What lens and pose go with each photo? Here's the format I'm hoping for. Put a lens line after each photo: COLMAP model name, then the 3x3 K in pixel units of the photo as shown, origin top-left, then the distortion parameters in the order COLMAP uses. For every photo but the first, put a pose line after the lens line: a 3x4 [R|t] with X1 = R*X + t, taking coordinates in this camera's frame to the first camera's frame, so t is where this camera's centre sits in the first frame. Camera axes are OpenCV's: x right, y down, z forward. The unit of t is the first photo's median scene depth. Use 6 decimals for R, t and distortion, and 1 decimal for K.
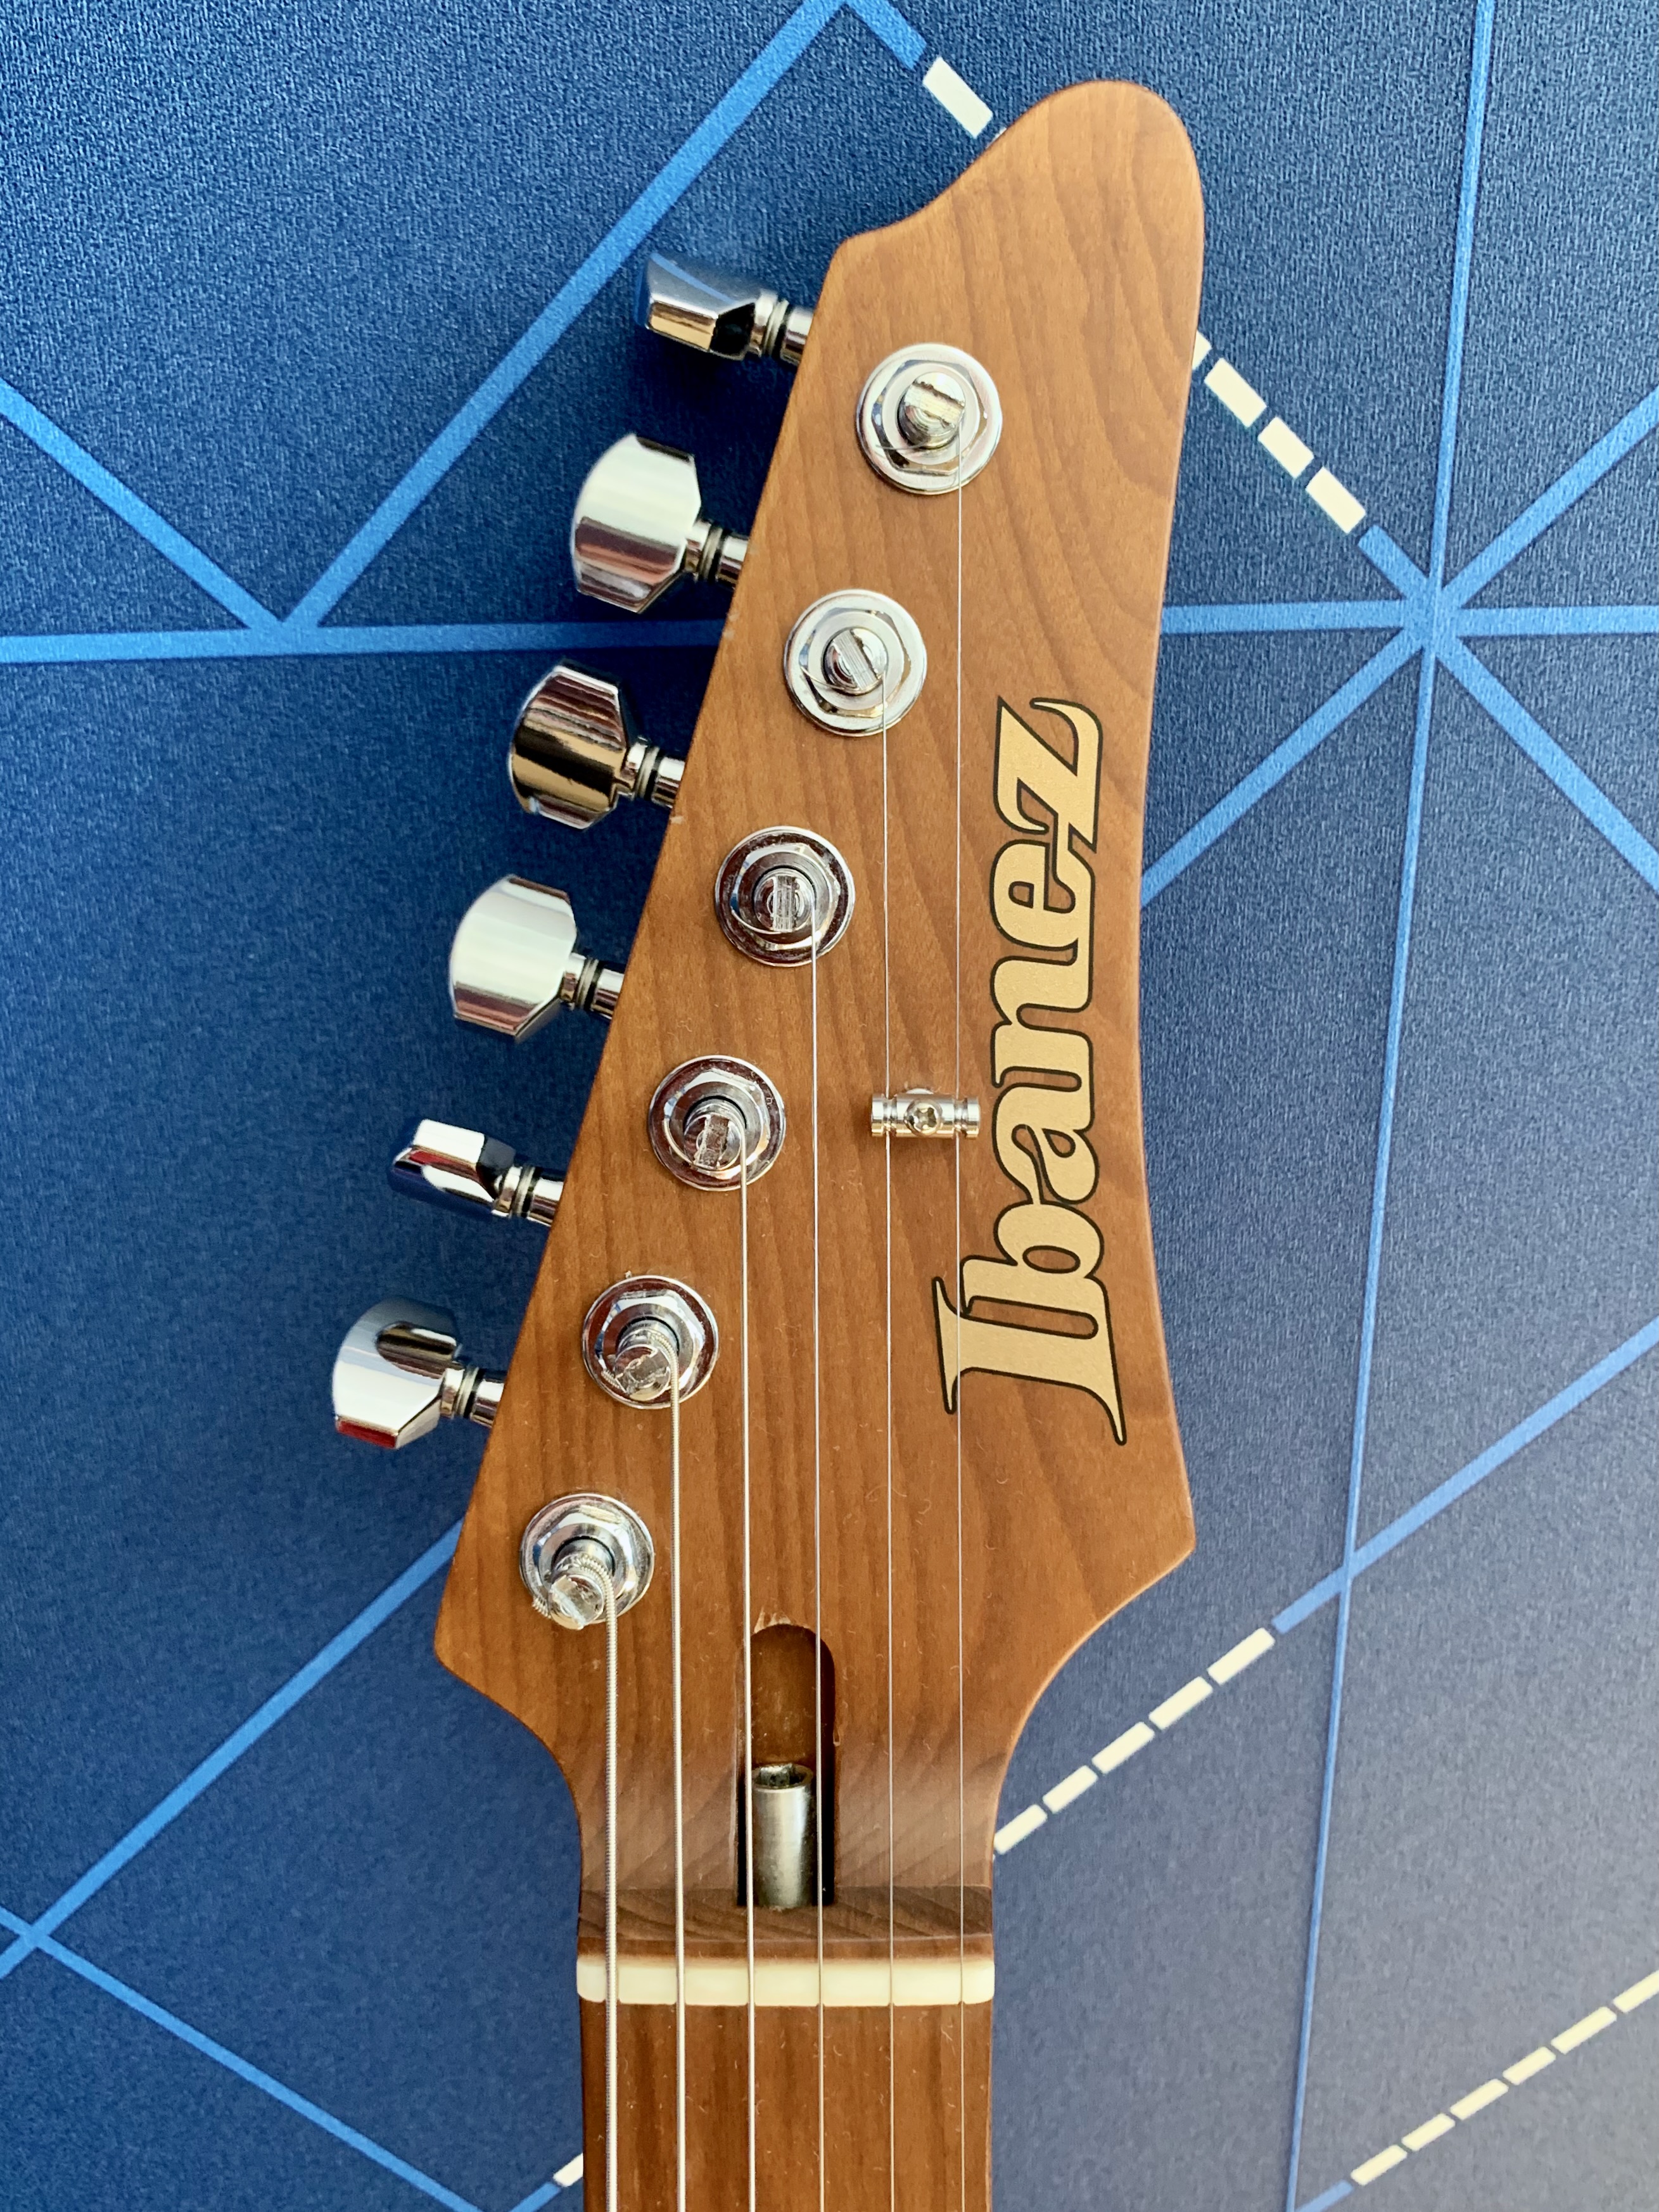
lens RADIAL K [[1987.3, 0, 798.5], [0, 1987.3, 1066.9], [0, 0, 1]] dist [0.044204, -0.063442]
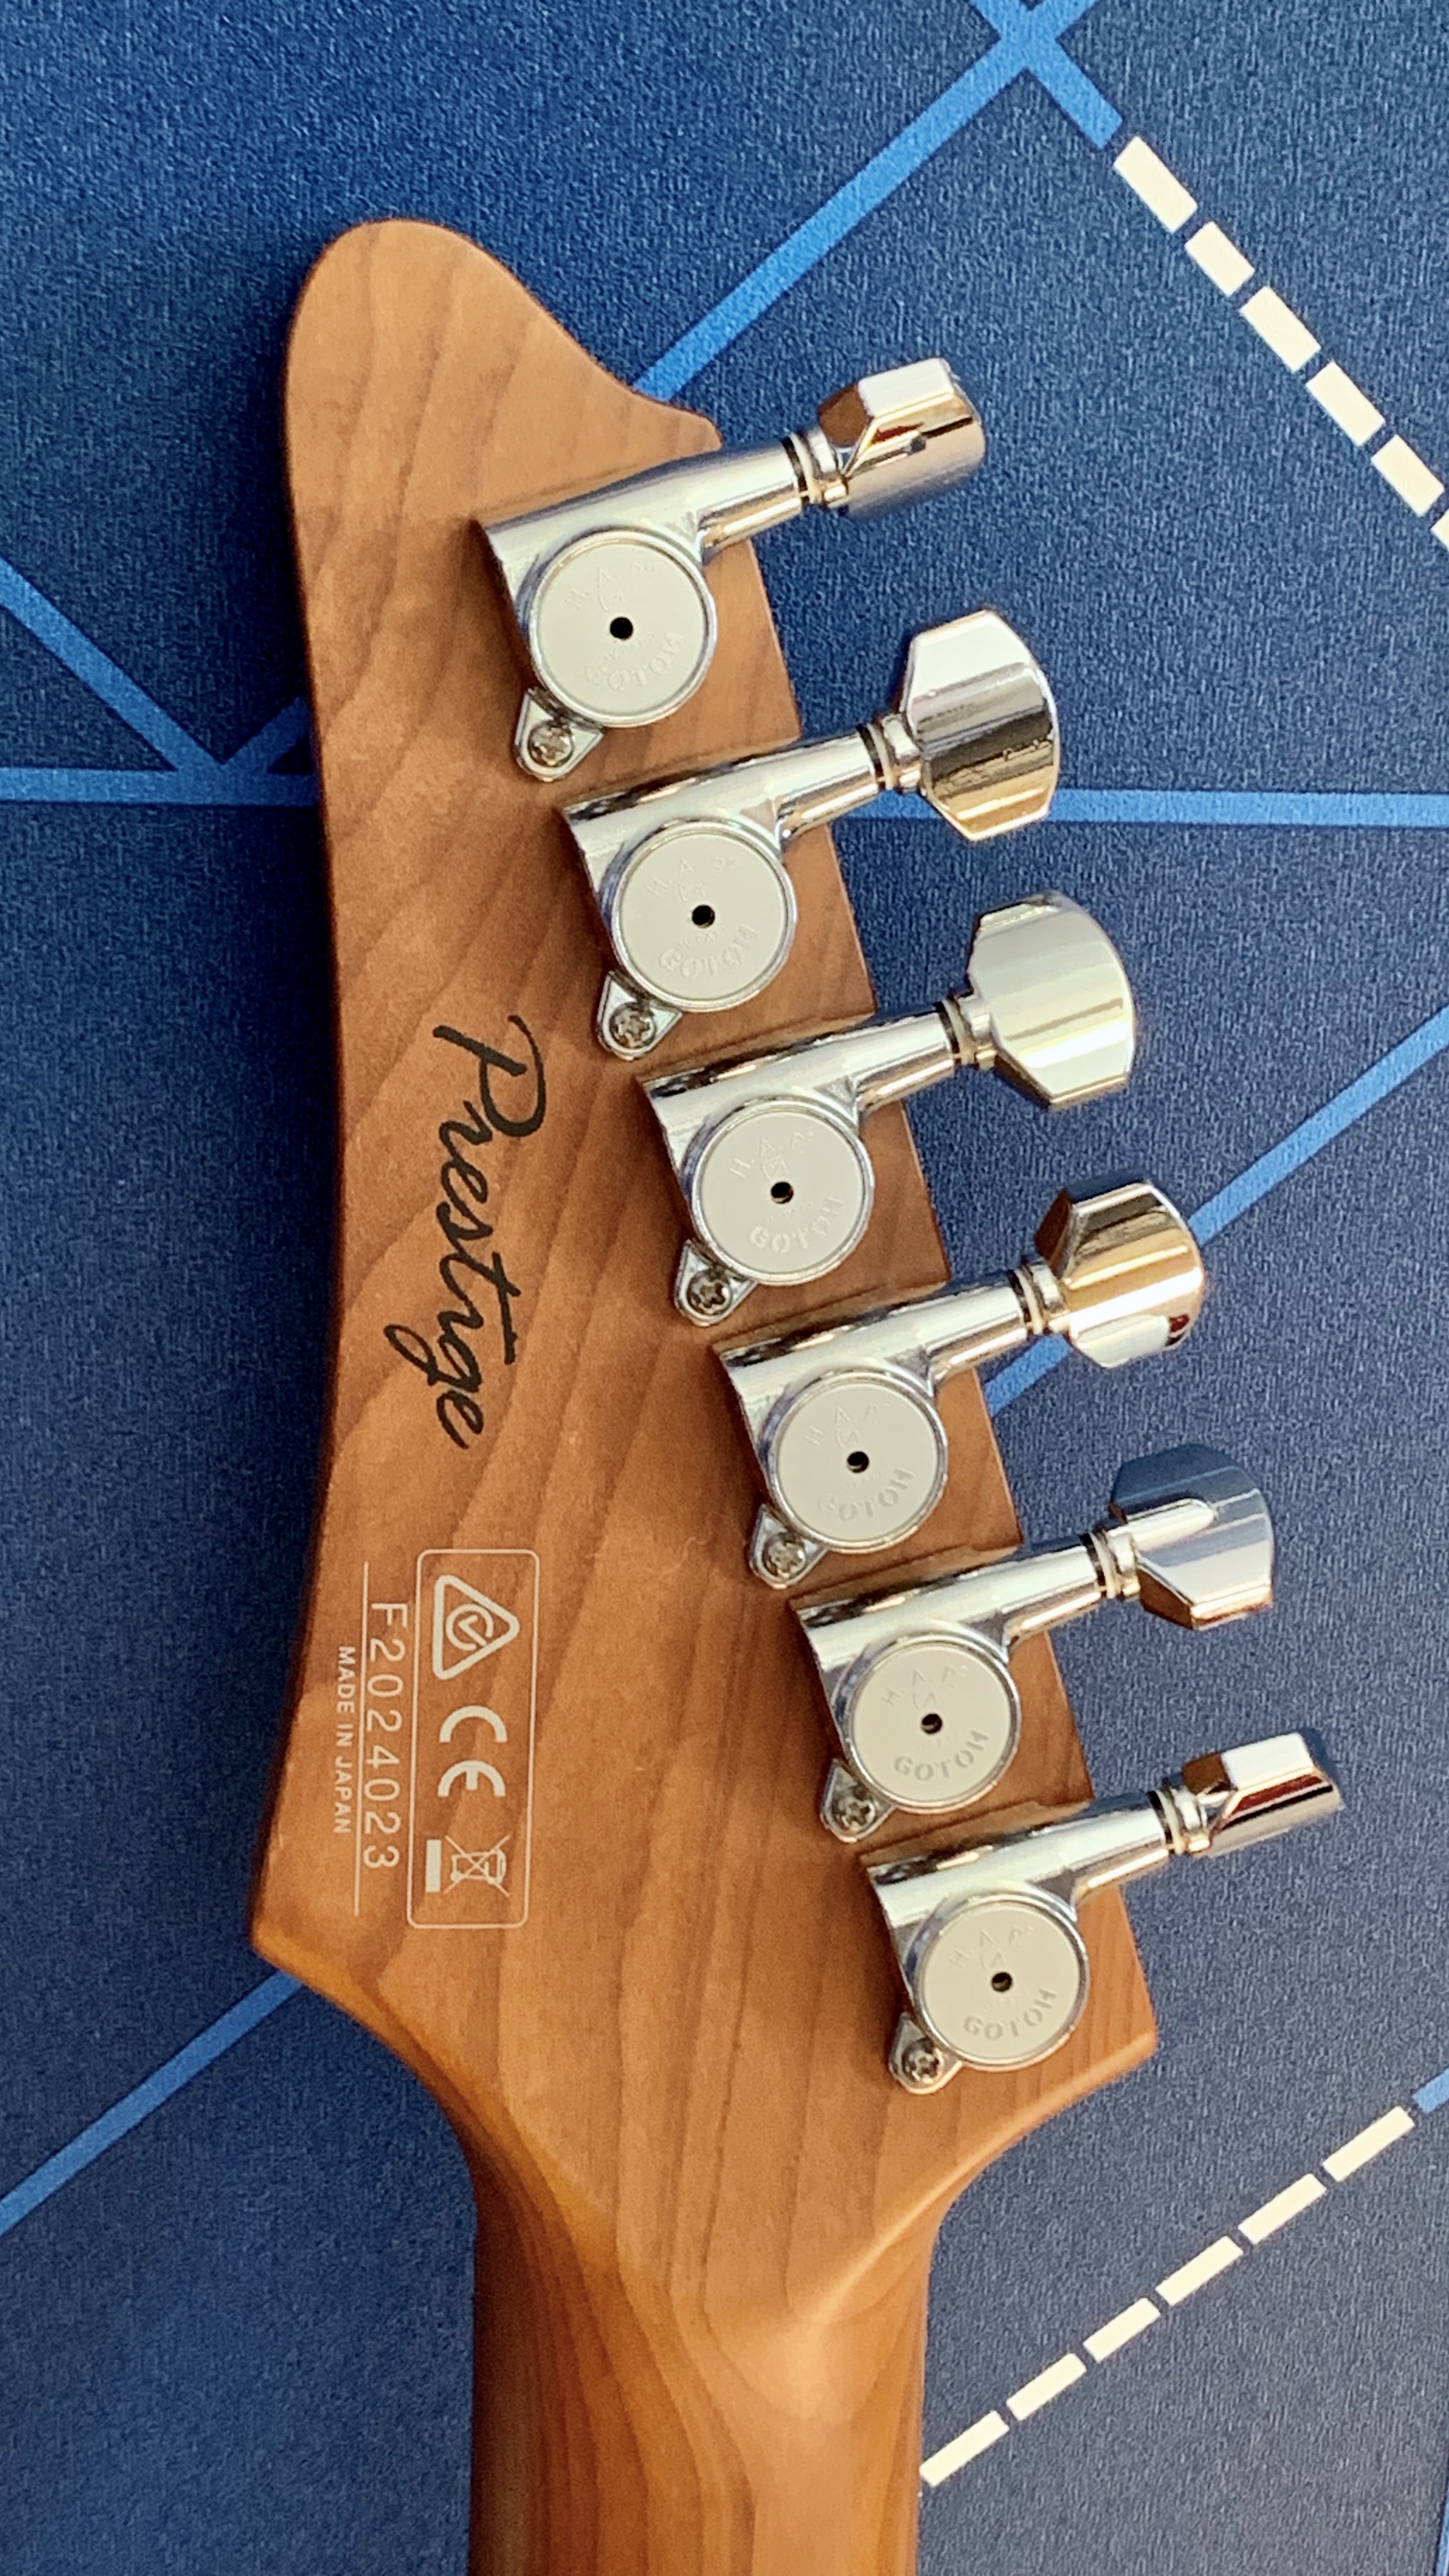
lens RADIAL K [[4216.1, 0, 727.2], [0, 4216.1, 1296.7], [0, 0, 1]] dist [0.154910, 0.000000]
pose [[0.994215, 0.027085, 0.103940, -0.248559], [-0.033319, 0.997718, 0.058721, -0.132065], [-0.102113, -0.061845, 0.992849, -0.683436]]
